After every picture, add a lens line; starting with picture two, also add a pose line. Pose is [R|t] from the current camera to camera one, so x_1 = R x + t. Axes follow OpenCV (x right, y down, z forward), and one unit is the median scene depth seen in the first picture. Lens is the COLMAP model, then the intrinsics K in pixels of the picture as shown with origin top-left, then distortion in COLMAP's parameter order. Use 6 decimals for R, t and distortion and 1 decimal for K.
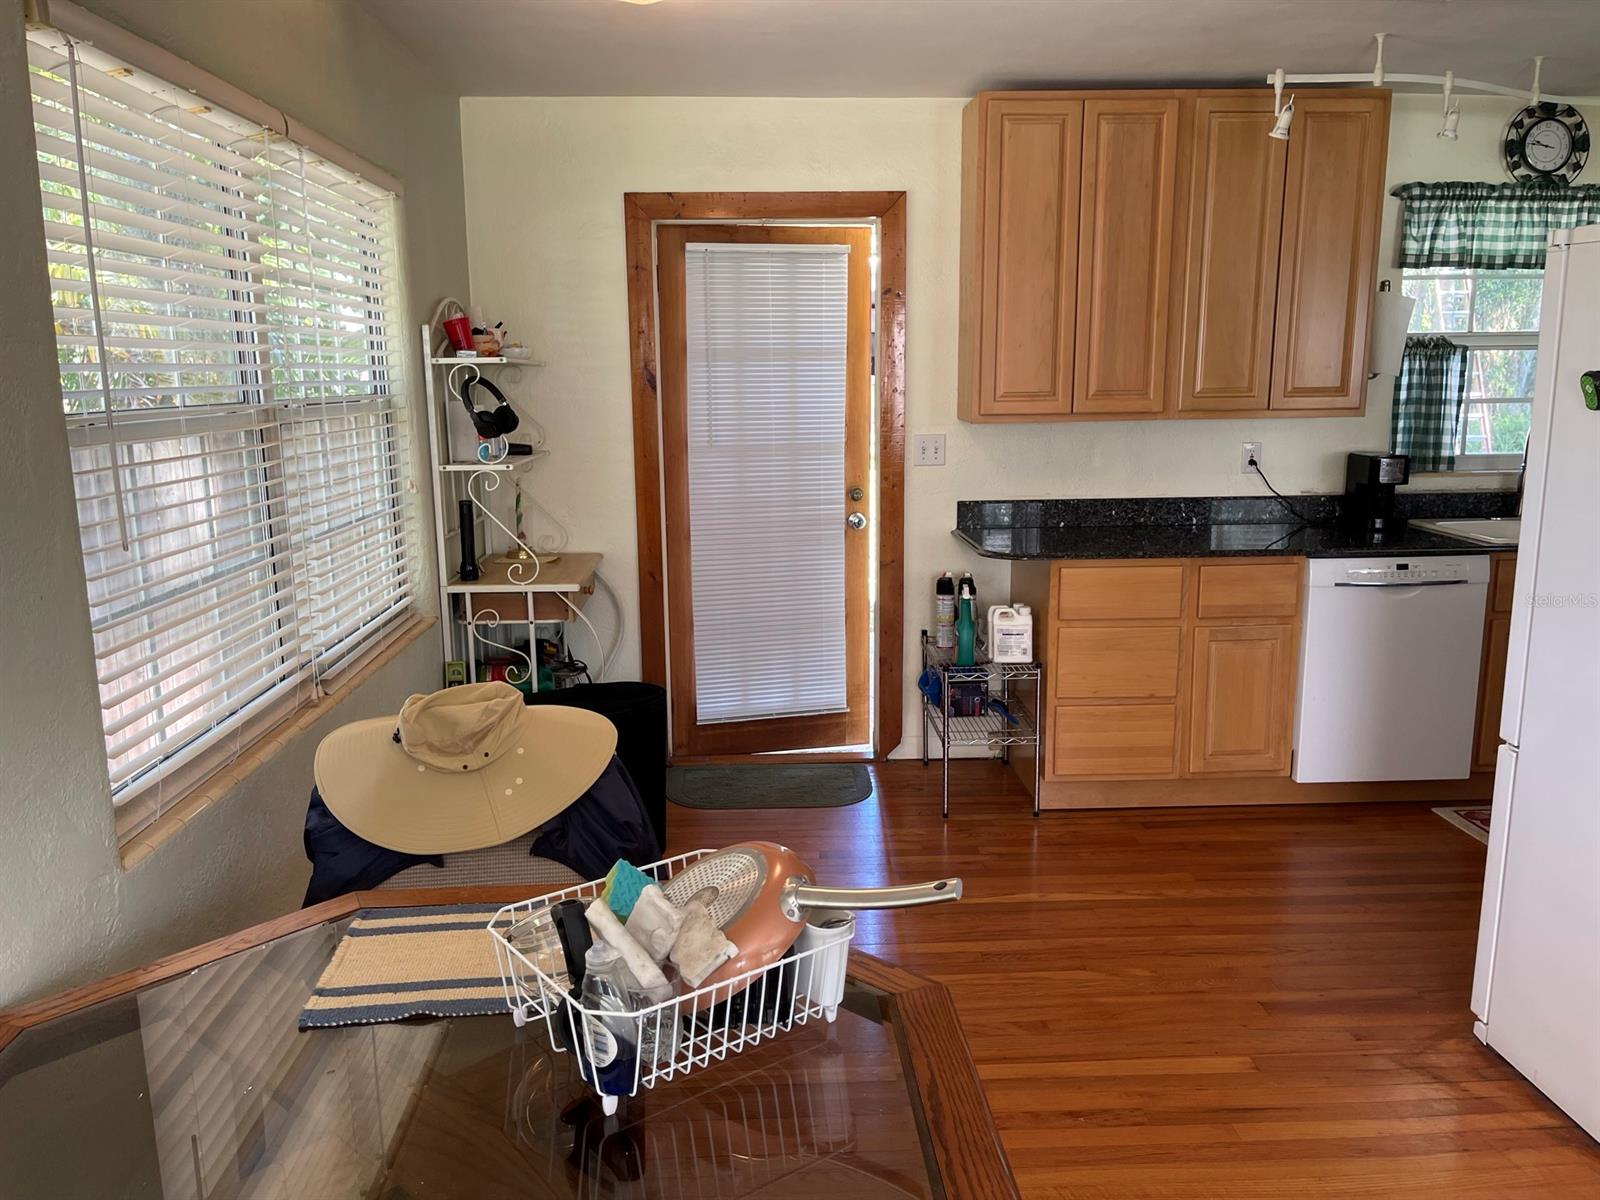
lens RADIAL K [[1211.7, 0, 805.8], [0, 1211.7, 606.5], [0, 0, 1]] dist [0.068318, -0.095758]
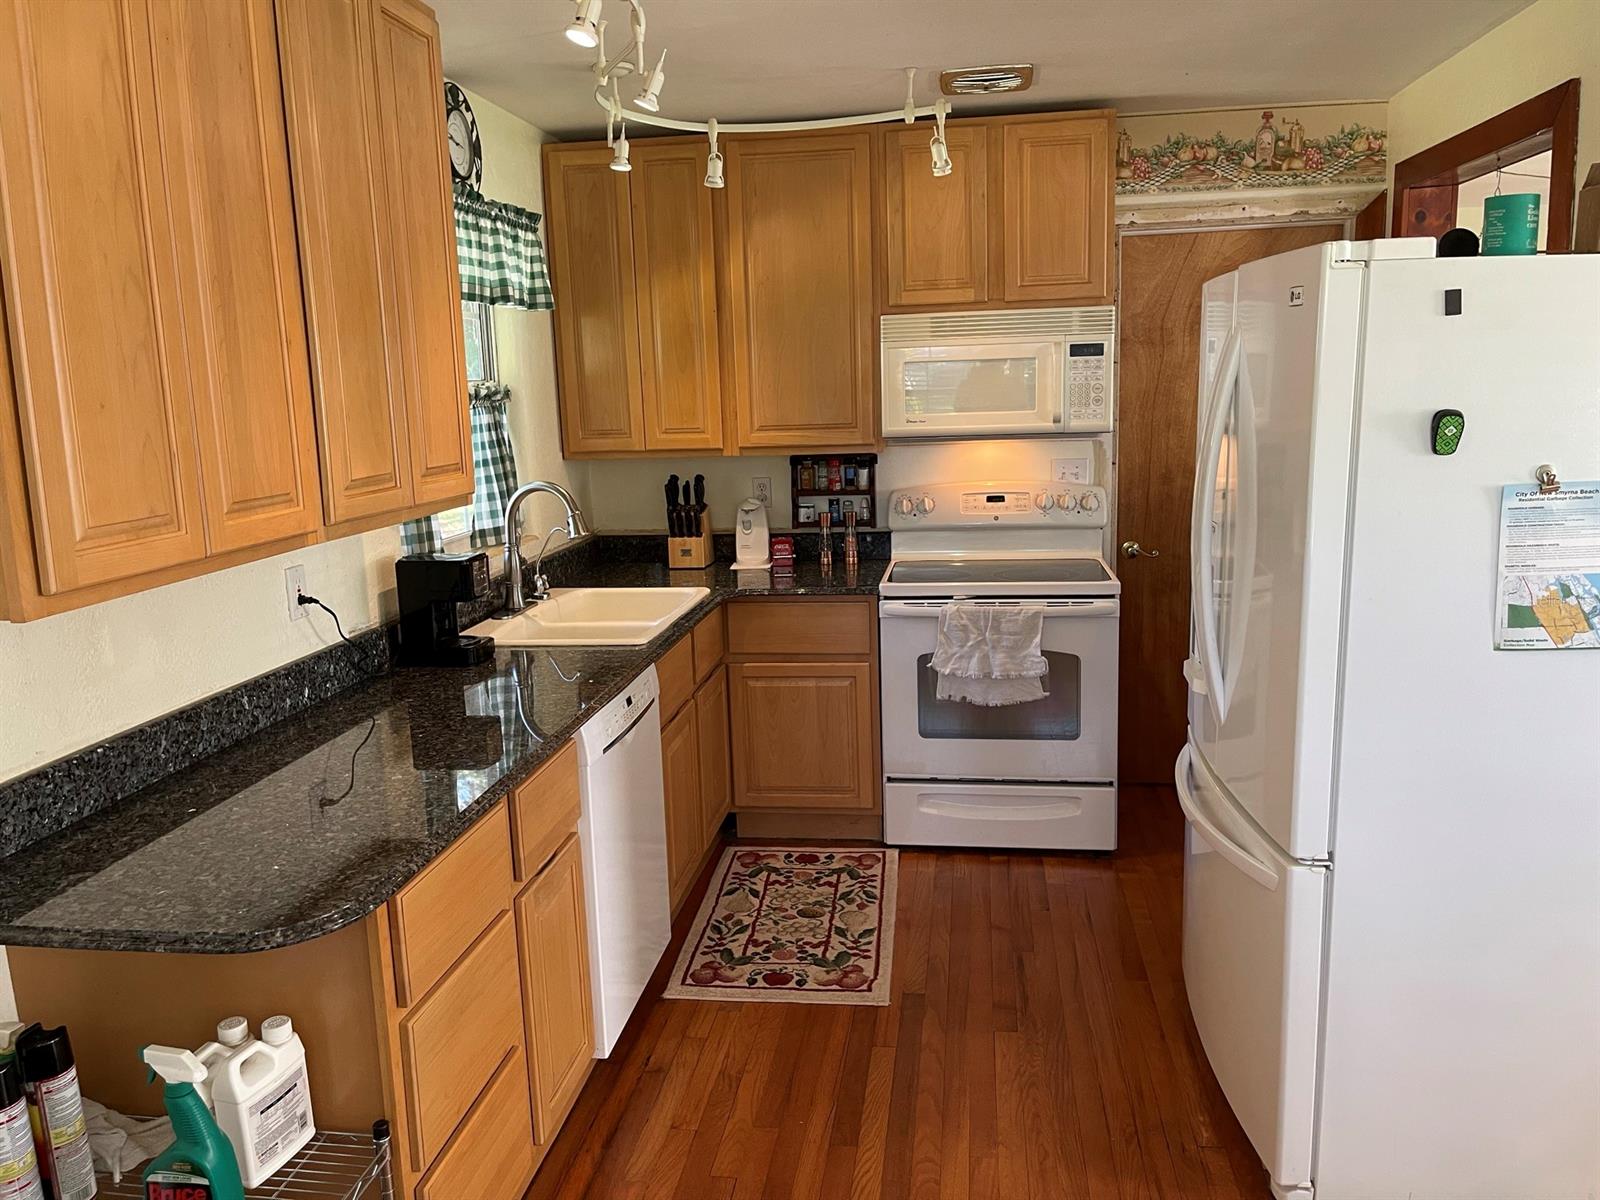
lens RADIAL K [[1211.7, 0, 801.3], [0, 1211.7, 599.2], [0, 0, 1]] dist [0.068318, -0.095758]
pose [[0.190067, -0.170485, 0.966855, -0.152718], [0.223142, 0.966535, 0.126563, -0.140802], [-0.956076, 0.191691, 0.221749, 0.652563]]
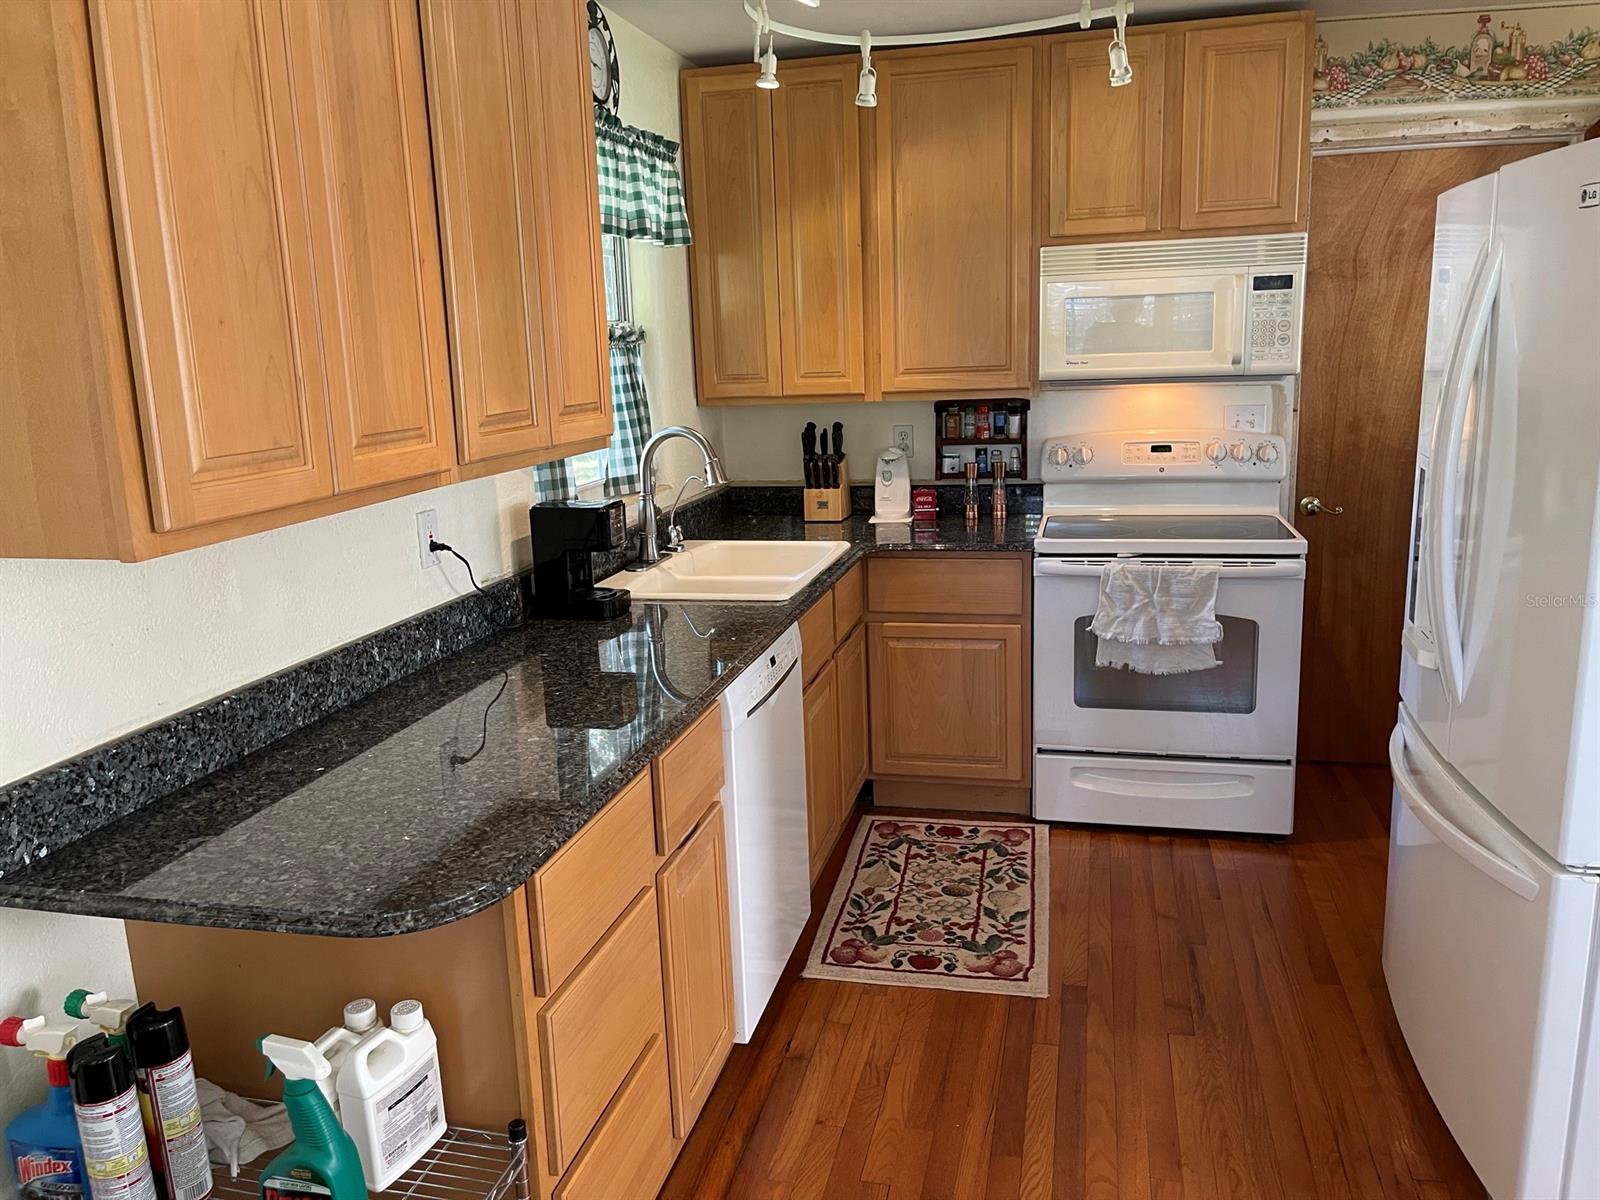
lens RADIAL K [[1211.7, 0, 797.0], [0, 1211.7, 594.1], [0, 0, 1]] dist [0.068318, -0.095758]
pose [[0.285149, -0.195200, 0.938396, -0.106748], [0.220898, 0.966071, 0.133833, -0.136470], [-0.932681, 0.169127, 0.318594, 0.686094]]
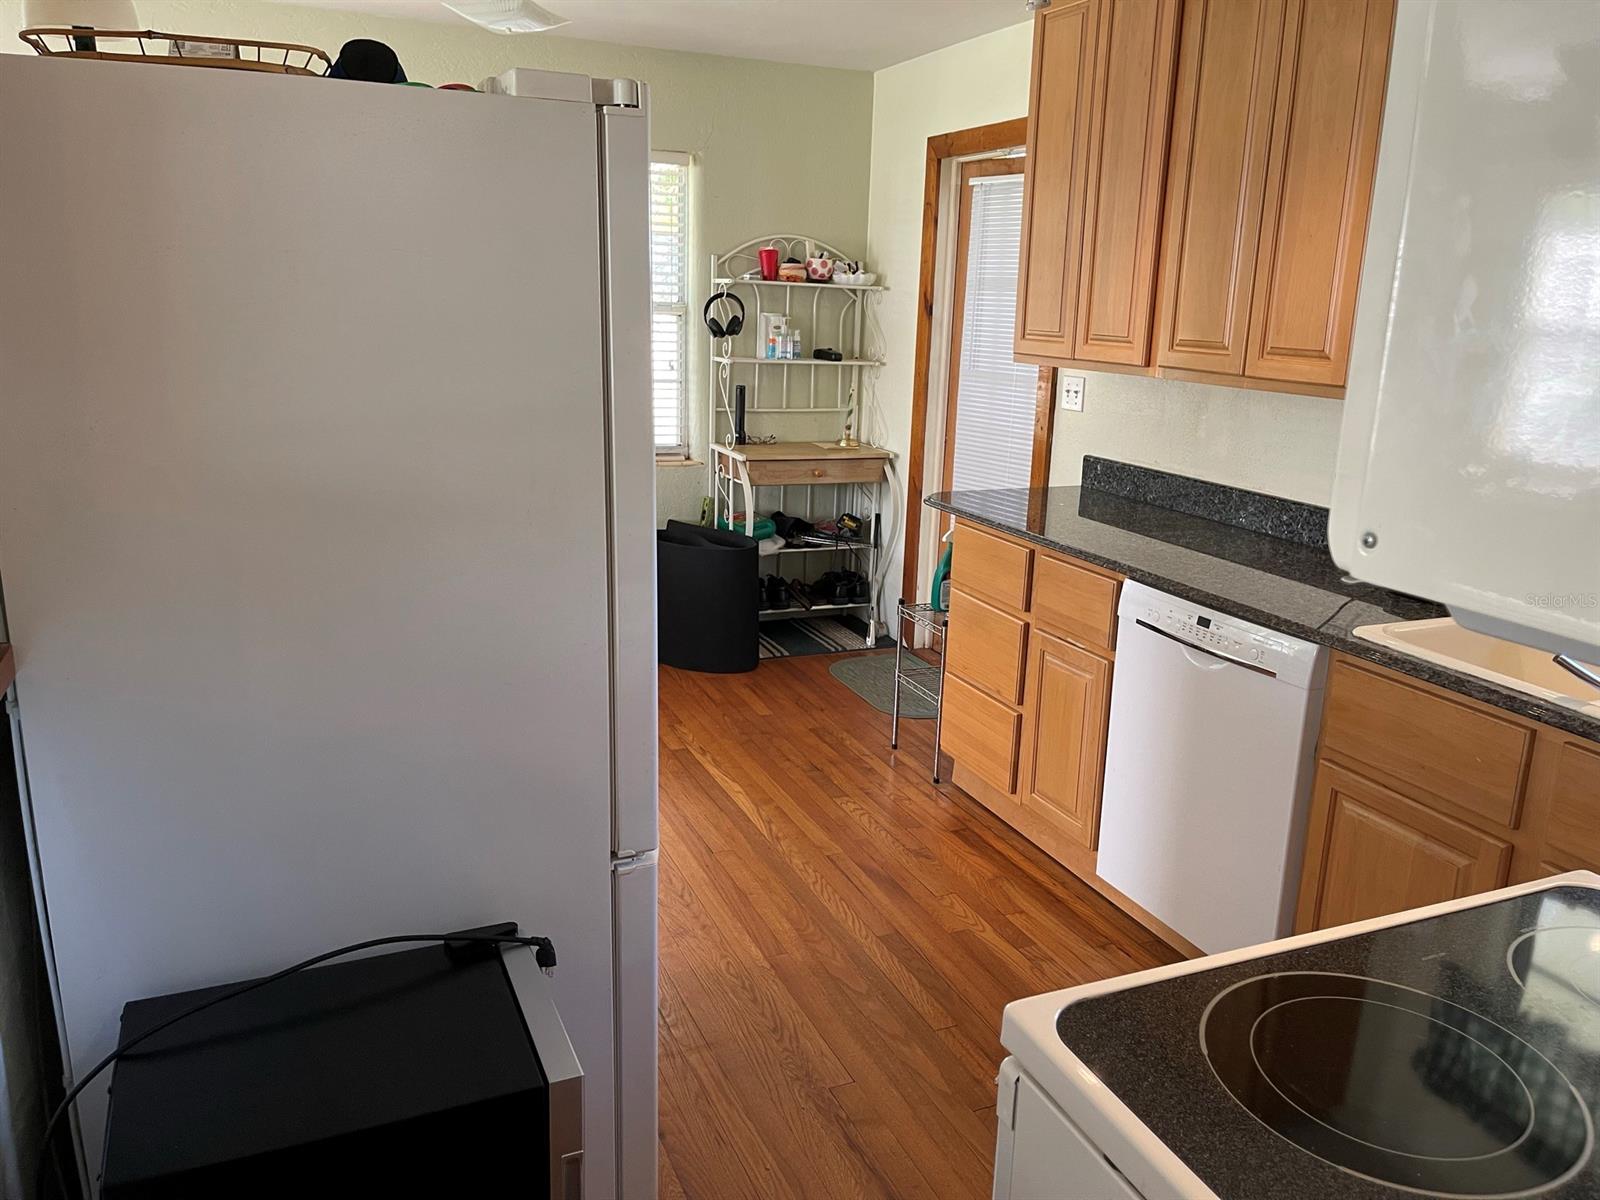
lens RADIAL K [[1211.7, 0, 807.3], [0, 1211.7, 598.2], [0, 0, 1]] dist [0.068318, -0.095758]
pose [[0.351027, 0.250915, -0.902121, 0.890959], [-0.219047, 0.958700, 0.181418, -0.104175], [0.910384, 0.133924, 0.391492, 0.484257]]
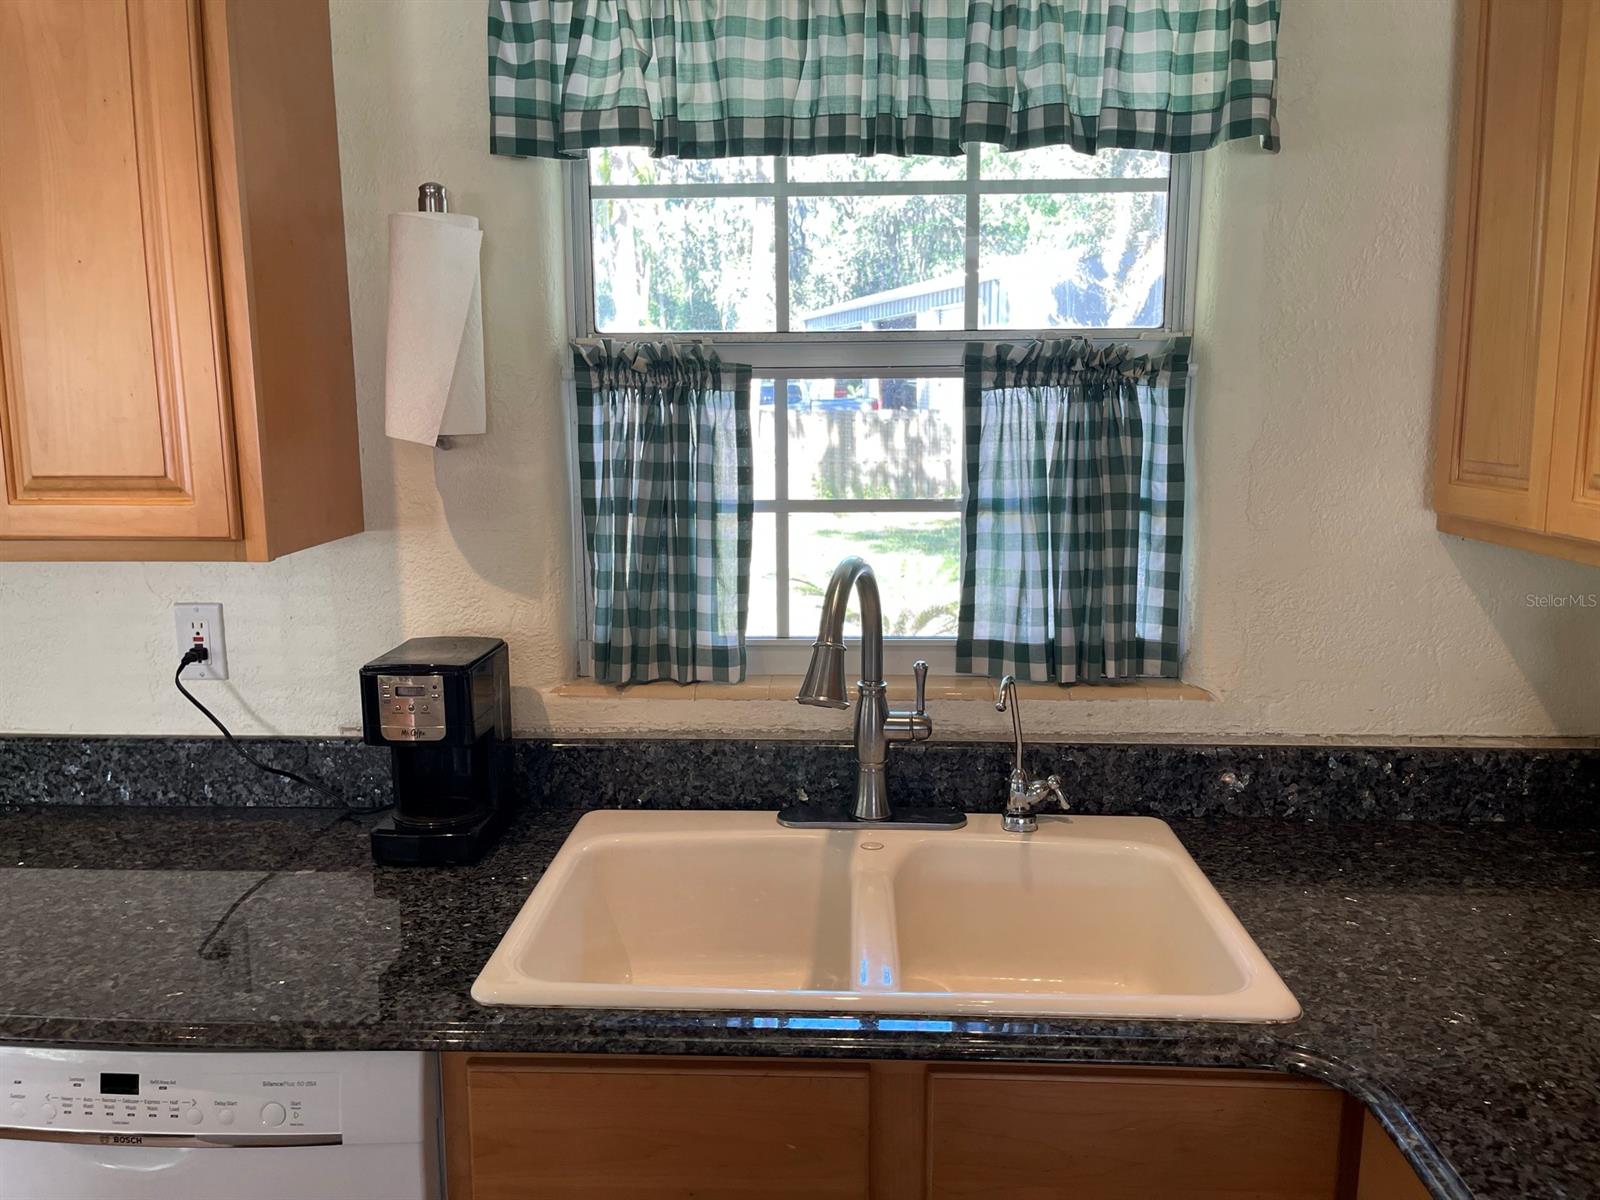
lens RADIAL K [[1211.7, 0, 800.9], [0, 1211.7, 590.8], [0, 0, 1]] dist [0.068318, -0.095758]
pose [[0.996045, 0.019428, -0.086699, 0.601184], [-0.023124, 0.998857, -0.041832, -0.127941], [0.085788, 0.043671, 0.995356, 0.631482]]
